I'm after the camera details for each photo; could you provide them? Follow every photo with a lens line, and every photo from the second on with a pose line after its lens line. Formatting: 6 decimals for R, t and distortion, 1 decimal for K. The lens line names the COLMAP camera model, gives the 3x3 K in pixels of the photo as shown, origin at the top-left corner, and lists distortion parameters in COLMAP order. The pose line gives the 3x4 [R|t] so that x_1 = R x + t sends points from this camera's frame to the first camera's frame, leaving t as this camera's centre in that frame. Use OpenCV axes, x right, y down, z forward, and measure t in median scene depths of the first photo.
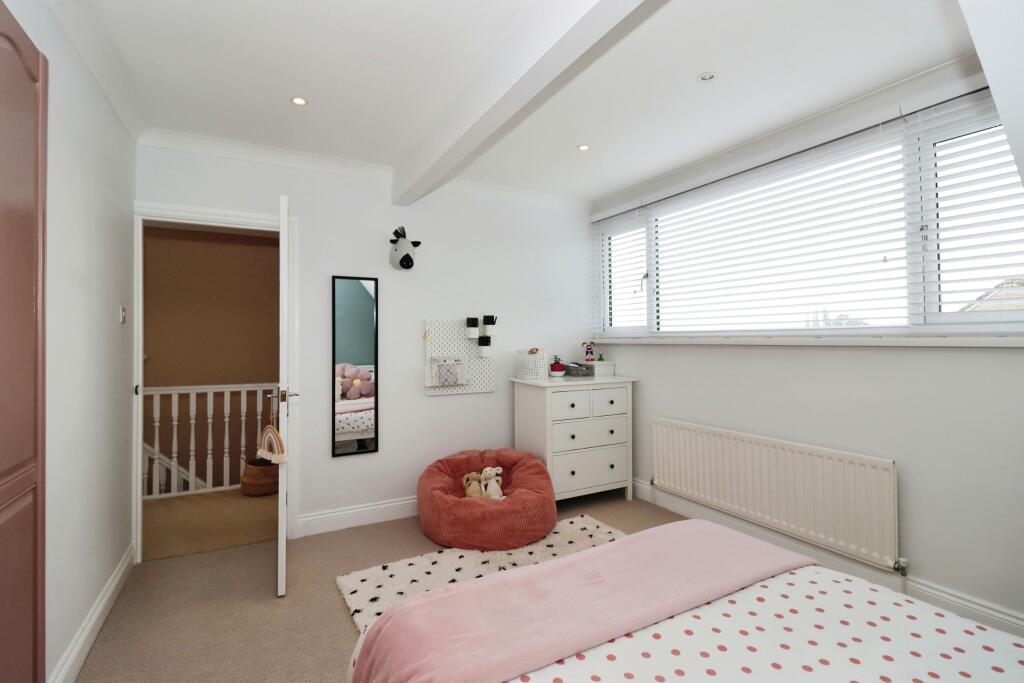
lens RADIAL K [[482.5, 0, 521.1], [0, 482.5, 329.4], [0, 0, 1]] dist [-0.000083, -0.000188]
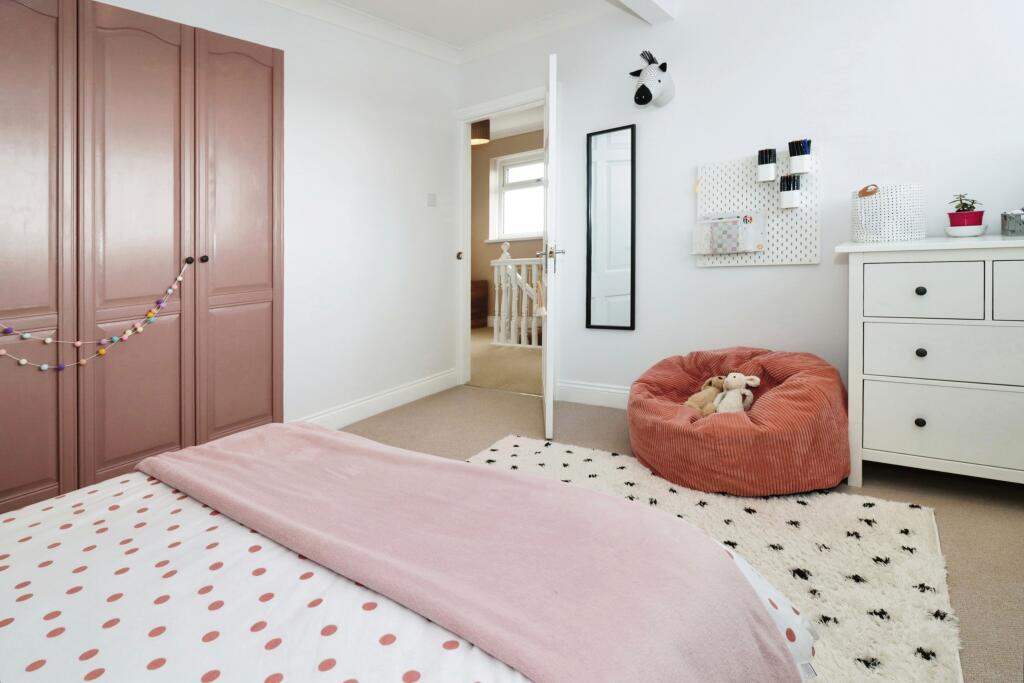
lens RADIAL K [[556.5, 0, 511.9], [0, 556.5, 274.8], [0, 0, 1]] dist [0.003266, -0.000289]
pose [[0.395813, 0.030535, -0.917823, 0.490561], [0.093192, 0.992952, 0.073224, 0.060495], [0.913590, -0.114517, 0.390178, 0.407037]]
